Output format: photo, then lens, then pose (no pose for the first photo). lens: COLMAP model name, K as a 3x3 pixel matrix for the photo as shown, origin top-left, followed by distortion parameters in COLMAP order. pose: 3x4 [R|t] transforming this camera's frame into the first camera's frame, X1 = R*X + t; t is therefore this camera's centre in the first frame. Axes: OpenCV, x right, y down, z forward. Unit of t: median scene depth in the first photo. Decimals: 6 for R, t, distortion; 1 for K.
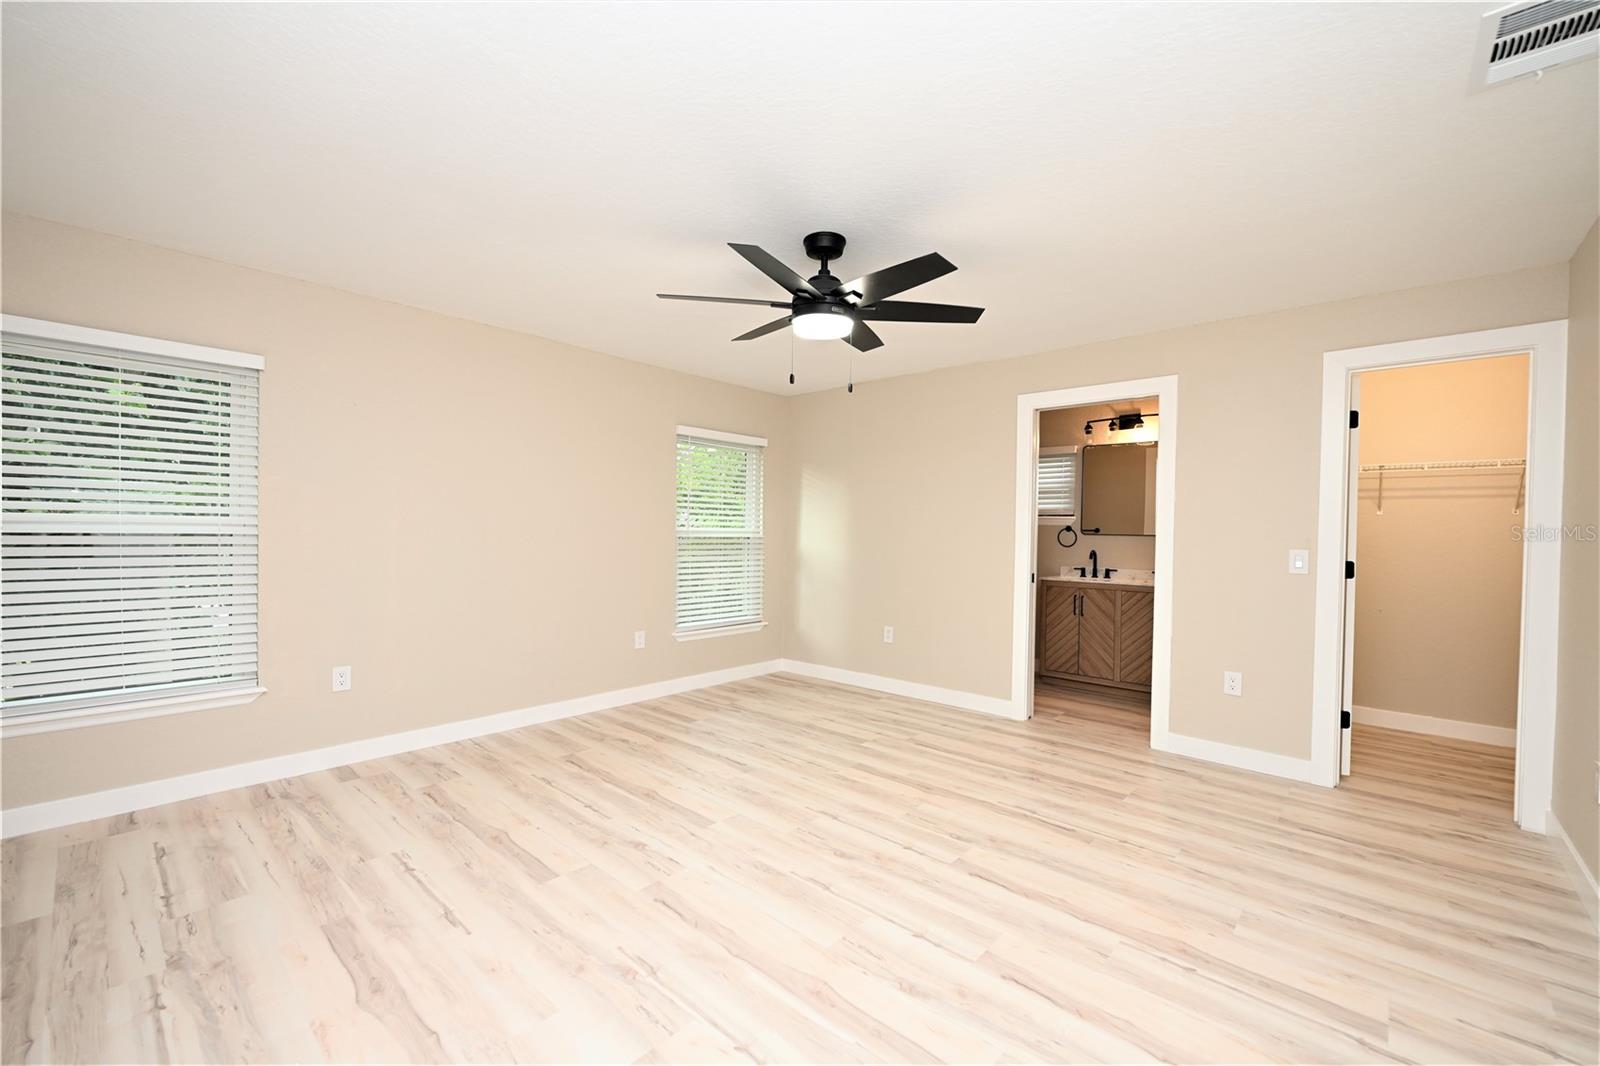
lens RADIAL K [[649.9, 0, 798.0], [0, 649.9, 538.3], [0, 0, 1]] dist [-0.000407, -0.000134]
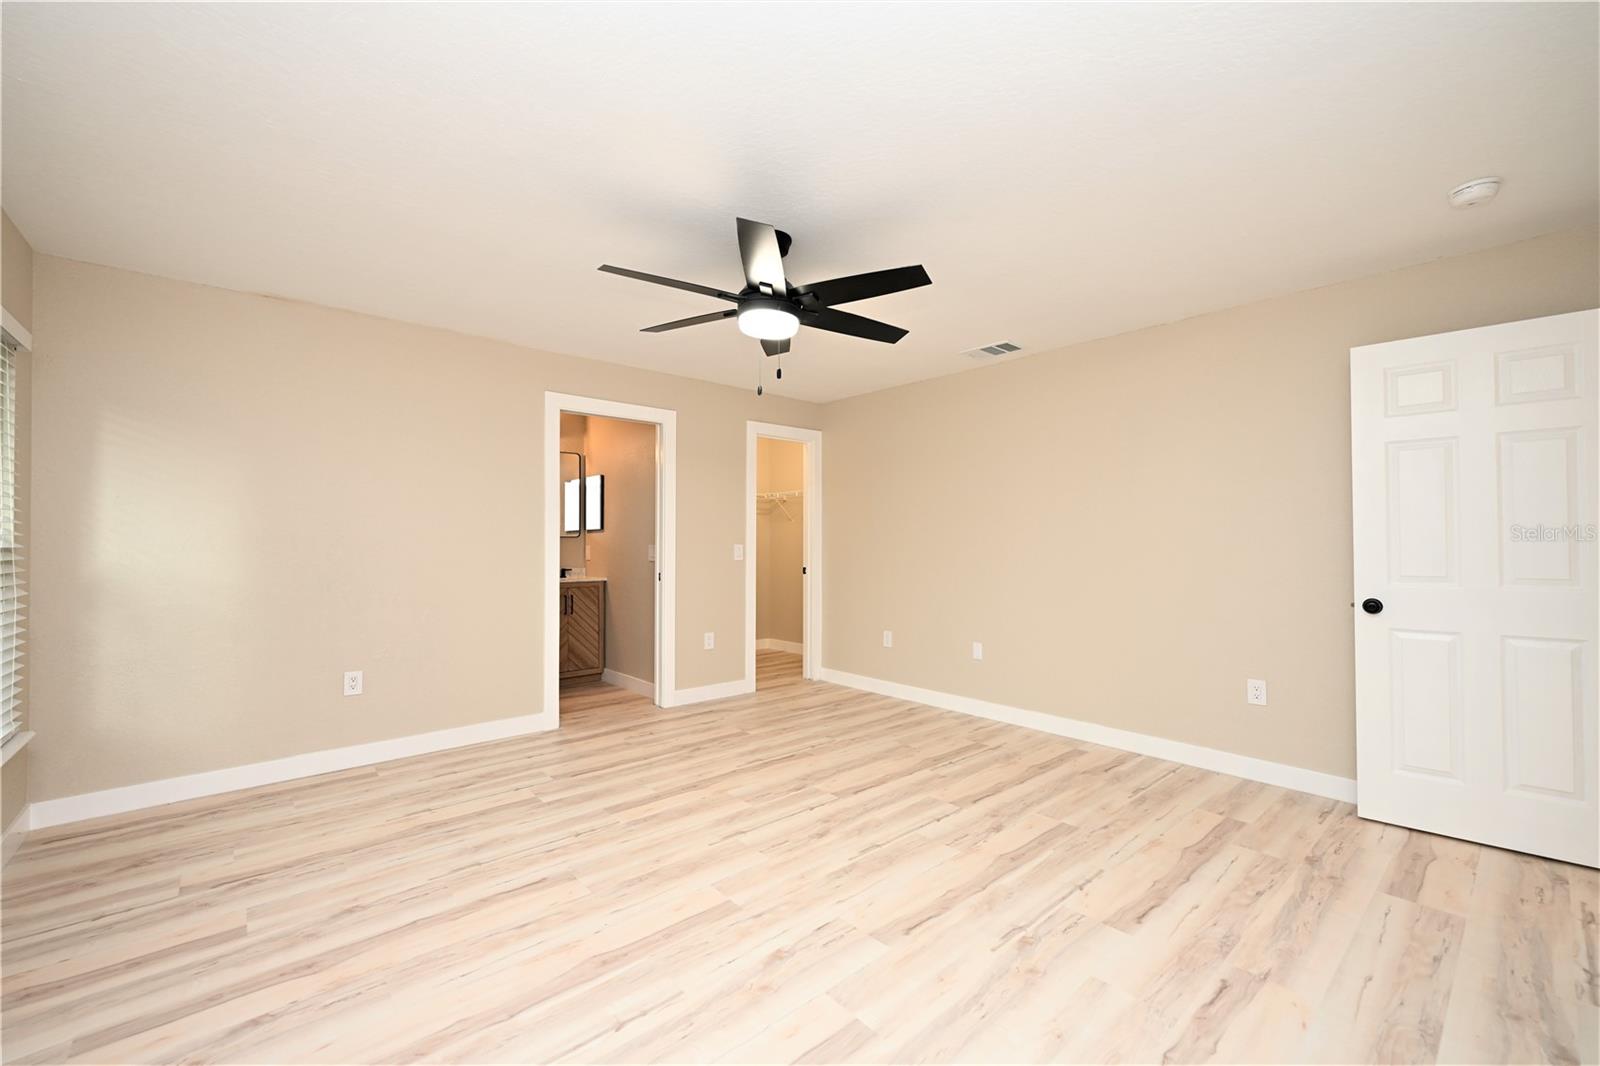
lens RADIAL K [[652.6, 0, 805.9], [0, 652.6, 533.2], [0, 0, 1]] dist [0.000876, 0.000015]
pose [[0.109322, -0.002192, 0.994004, -0.776922], [0.011193, 0.999937, 0.000974, -0.009446], [-0.993943, 0.011019, 0.109340, 0.696515]]
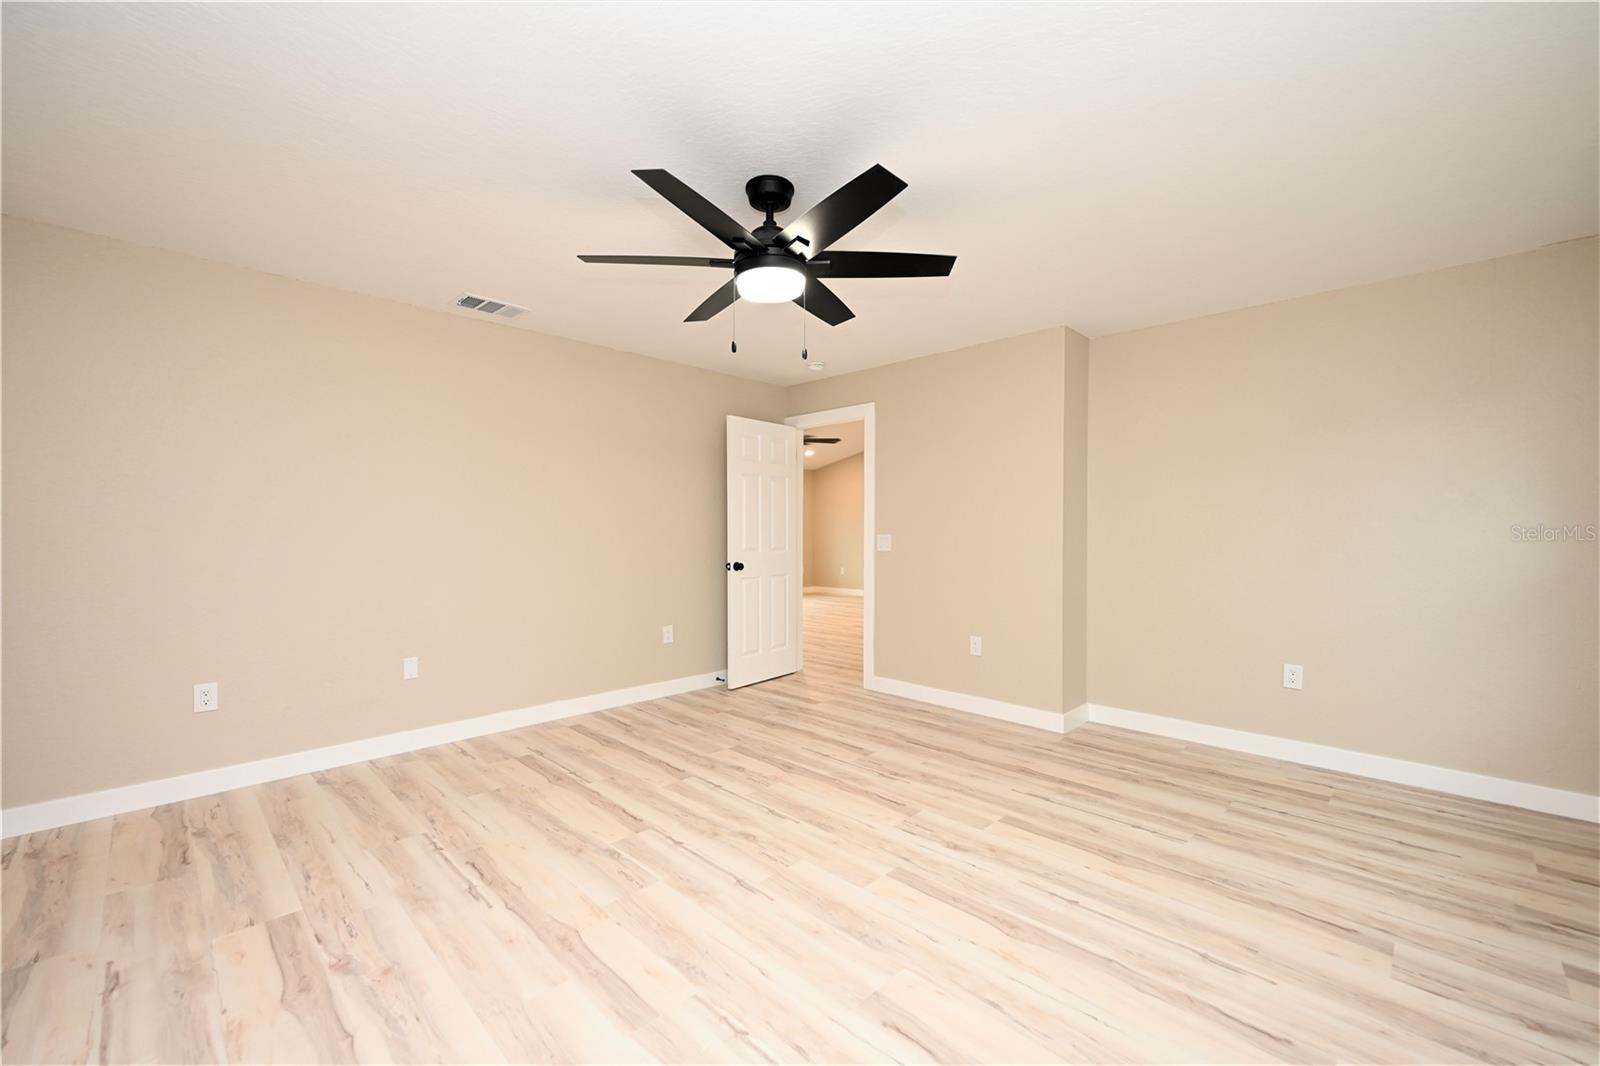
lens RADIAL K [[652.6, 0, 805.9], [0, 652.6, 533.2], [0, 0, 1]] dist [0.000876, 0.000015]
pose [[-0.999288, -0.017919, 0.033203, -0.037335], [-0.017459, 0.999748, 0.014110, -0.004812], [-0.033447, 0.013521, -0.999349, 1.560508]]
